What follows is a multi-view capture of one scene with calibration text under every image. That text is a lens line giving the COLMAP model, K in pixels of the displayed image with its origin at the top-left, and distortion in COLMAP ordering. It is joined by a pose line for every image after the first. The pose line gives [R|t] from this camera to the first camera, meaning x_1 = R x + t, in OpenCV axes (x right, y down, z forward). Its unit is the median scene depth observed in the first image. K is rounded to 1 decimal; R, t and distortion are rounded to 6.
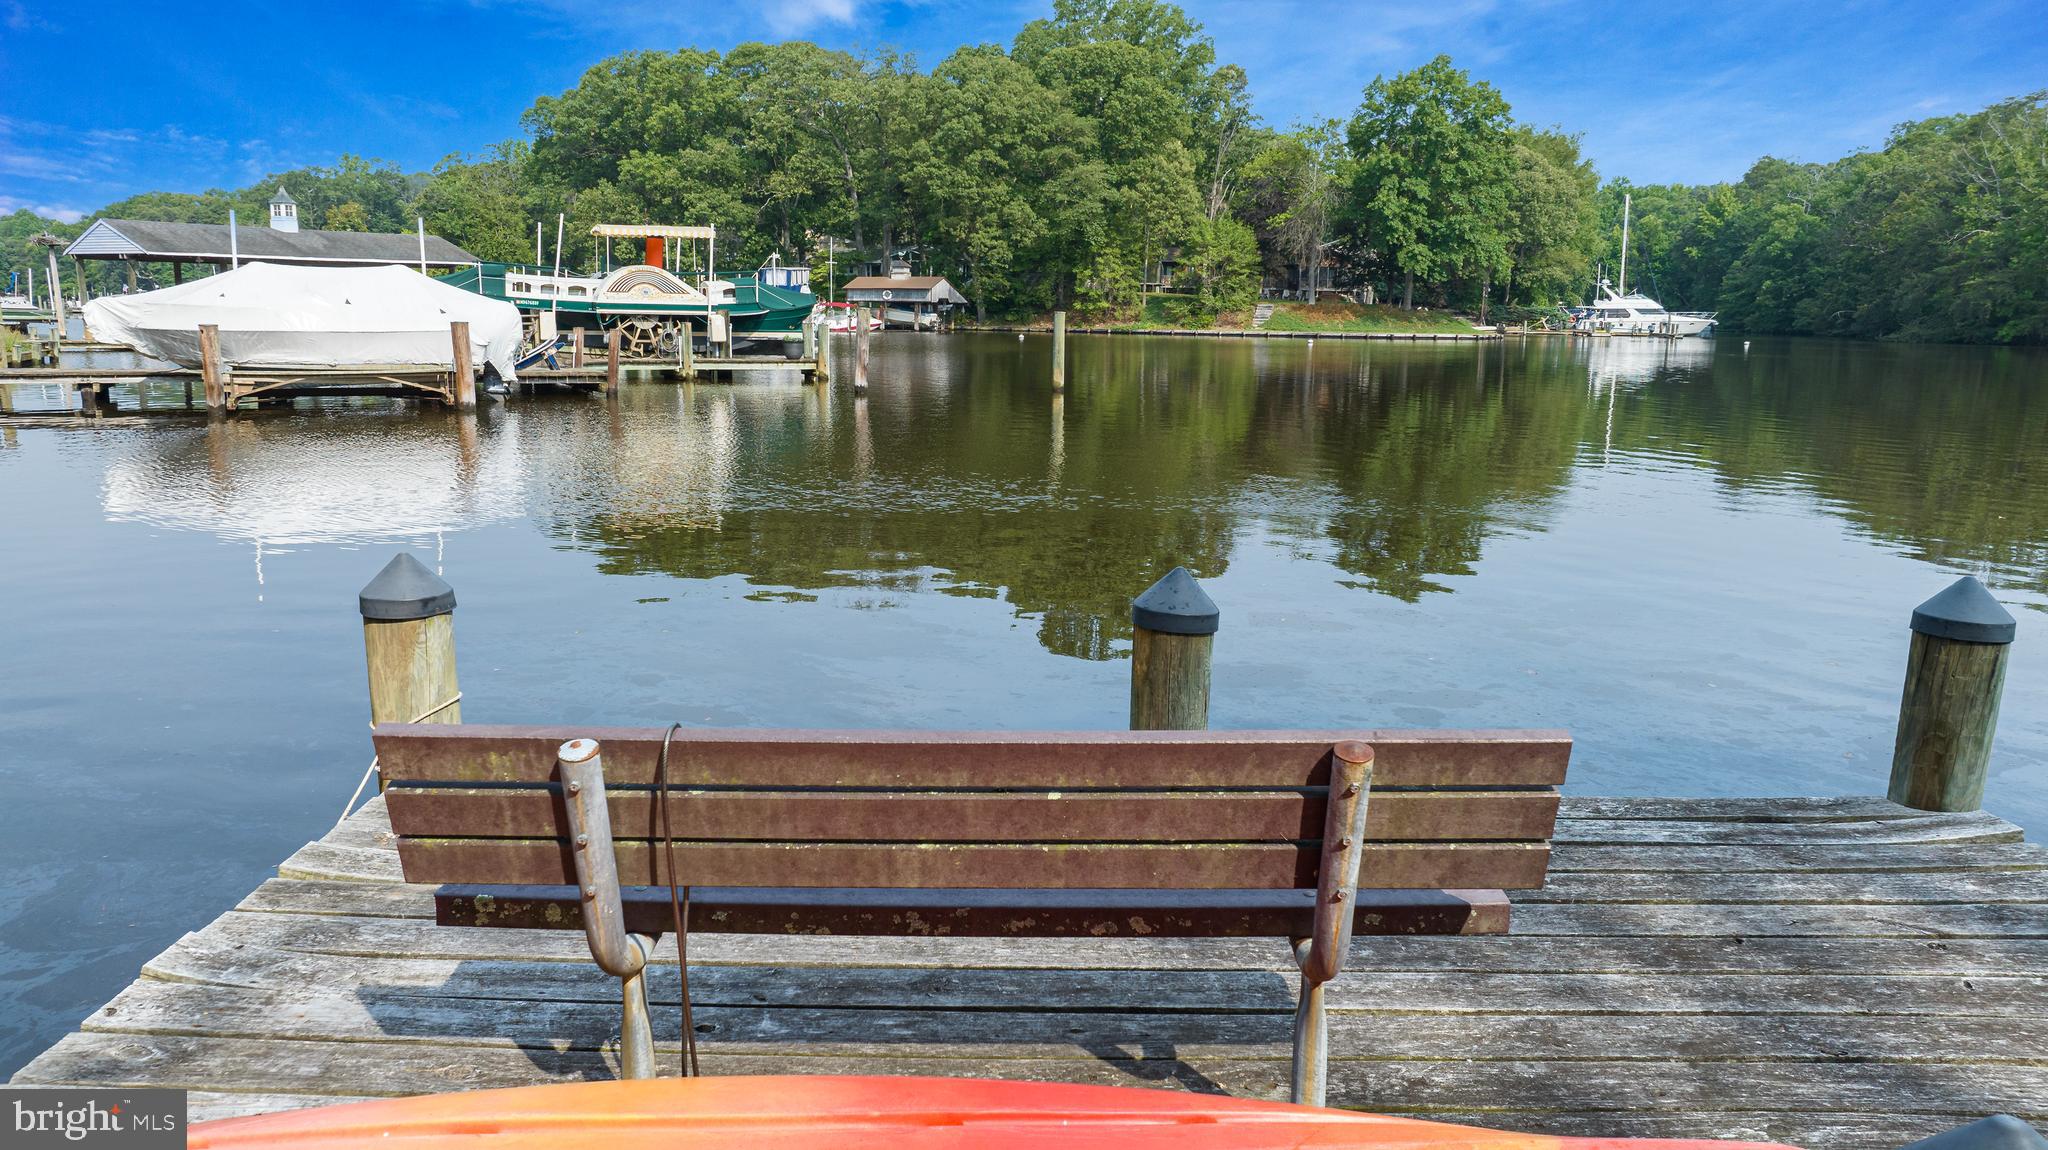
lens RADIAL K [[1471.7, 0, 1024.0], [0, 1471.7, 575.0], [0, 0, 1]] dist [-0.056439, 0.061998]
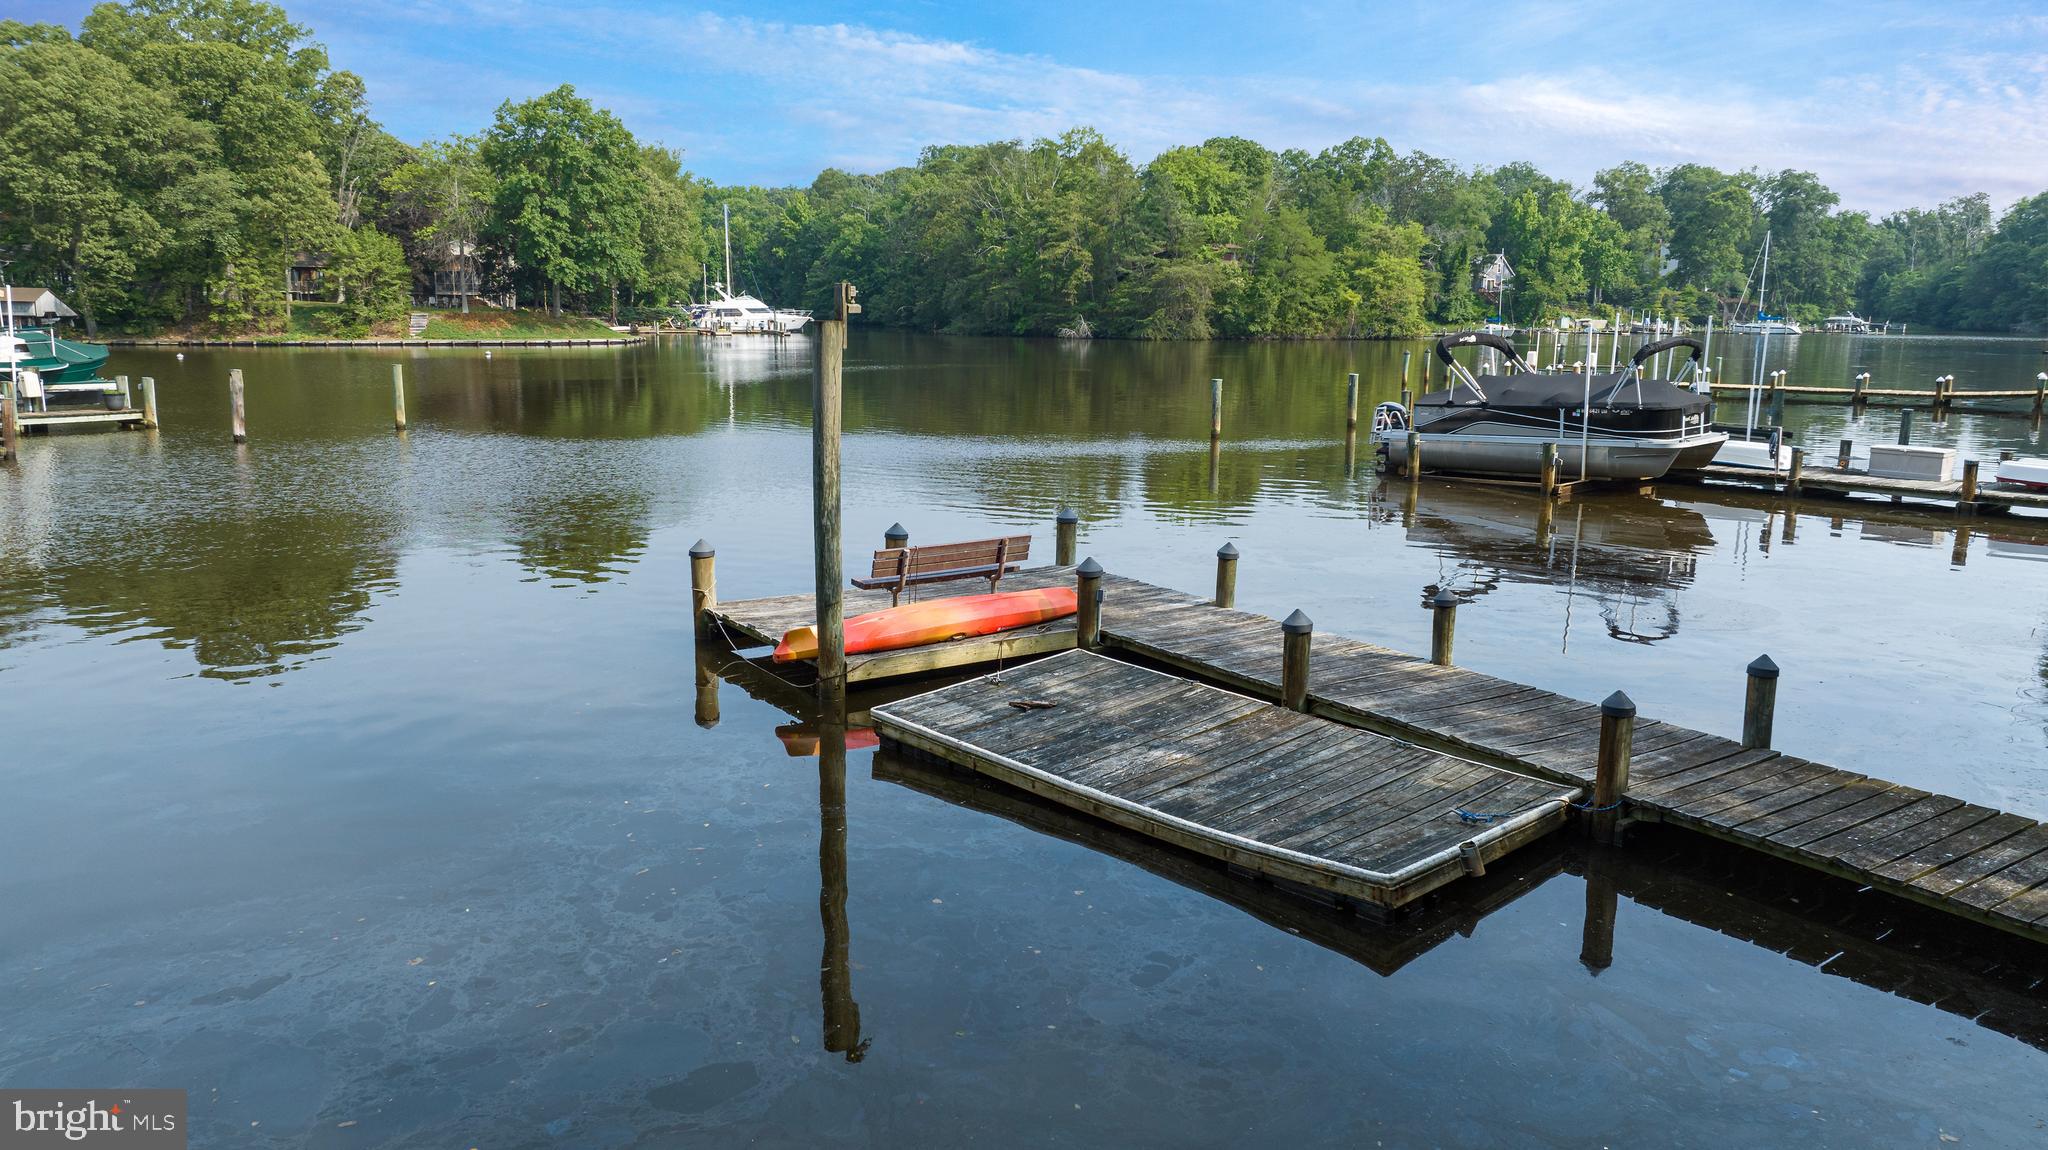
lens RADIAL K [[1510.0, 0, 1024.0], [0, 1510.0, 575.0], [0, 0, 1]] dist [-0.000135, -0.001883]
pose [[0.827587, -0.108980, 0.550657, -0.089265], [0.103632, 0.993773, 0.040929, 0.000222], [-0.551688, 0.023193, 0.833728, -0.123371]]
